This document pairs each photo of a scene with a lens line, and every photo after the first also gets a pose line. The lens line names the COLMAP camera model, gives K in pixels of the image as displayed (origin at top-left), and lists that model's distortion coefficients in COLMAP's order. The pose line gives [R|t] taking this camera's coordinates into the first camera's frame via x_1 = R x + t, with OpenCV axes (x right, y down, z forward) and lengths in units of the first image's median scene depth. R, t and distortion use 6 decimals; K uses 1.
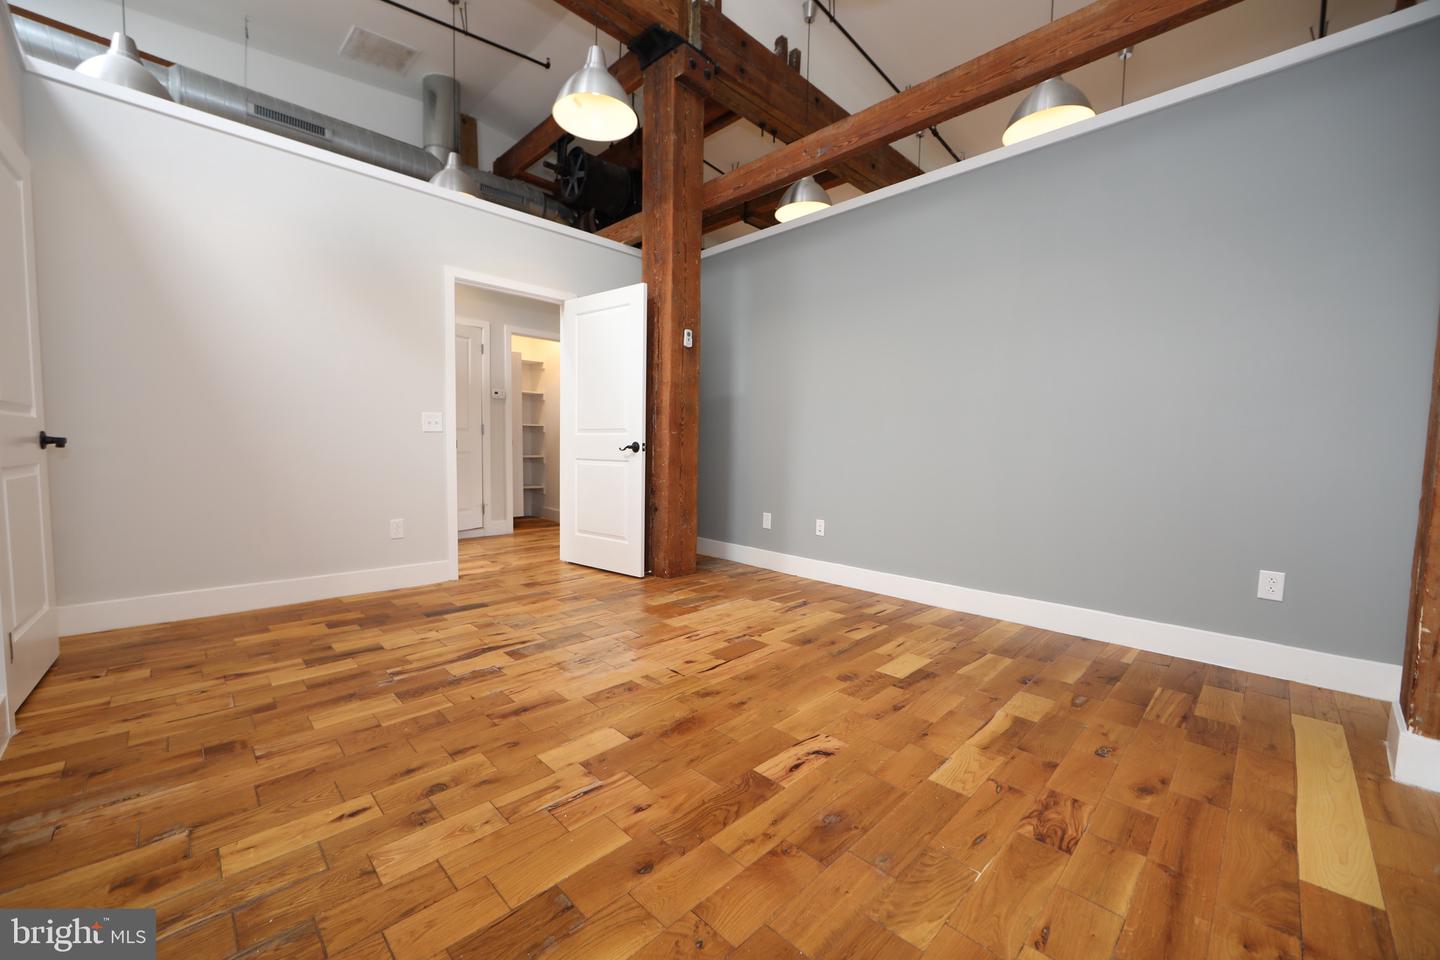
lens RADIAL K [[566.0, 0, 711.1], [0, 566.0, 486.8], [0, 0, 1]] dist [-0.009746, 0.000553]
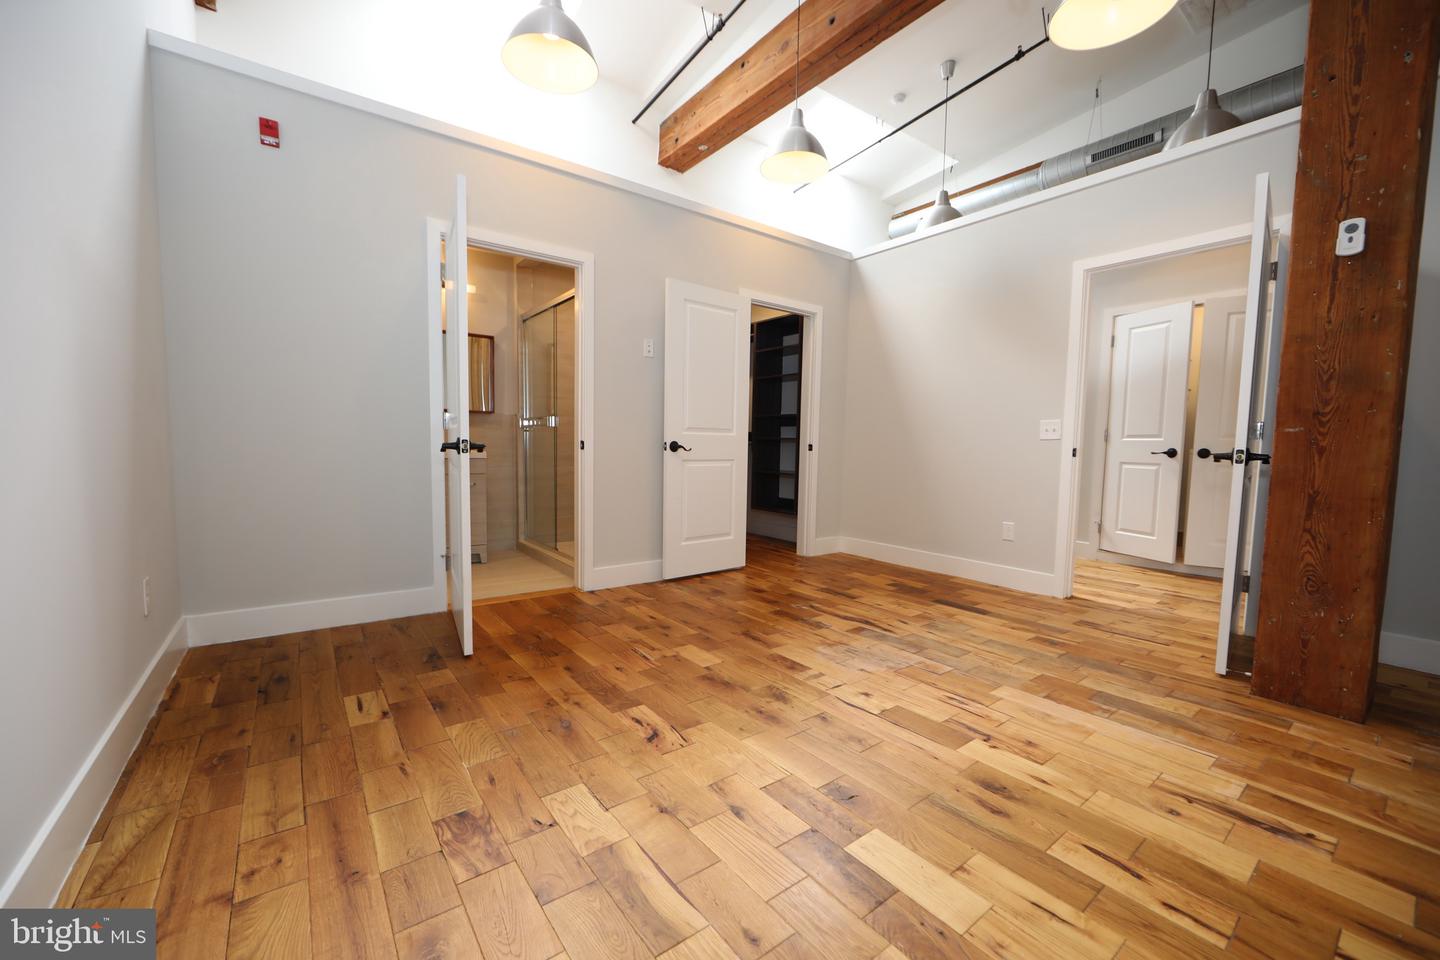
lens RADIAL K [[566.0, 0, 711.1], [0, 566.0, 486.8], [0, 0, 1]] dist [-0.009746, 0.000553]
pose [[-0.138107, 0.055406, -0.988866, 0.810427], [-0.087568, 0.993841, 0.067915, -0.045486], [0.986539, 0.095973, -0.132404, 0.818983]]
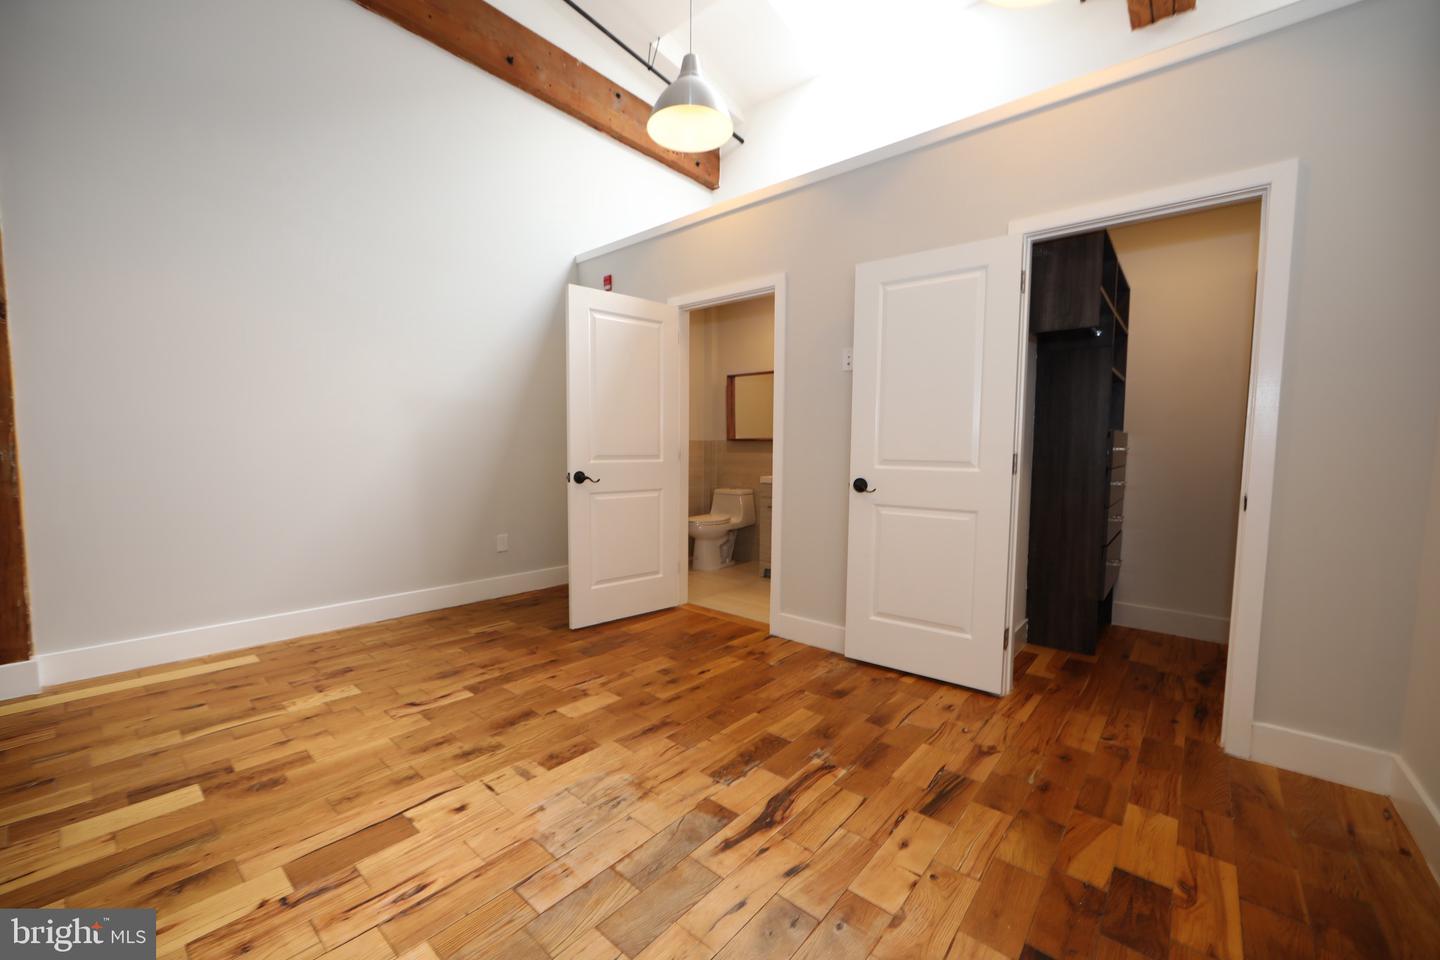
lens RADIAL K [[566.0, 0, 711.1], [0, 566.0, 486.8], [0, 0, 1]] dist [-0.009746, 0.000553]
pose [[-0.995910, -0.022245, -0.087572, -0.267116], [-0.034302, 0.989743, 0.138683, -0.182398], [0.083589, 0.141120, -0.986457, 1.595836]]
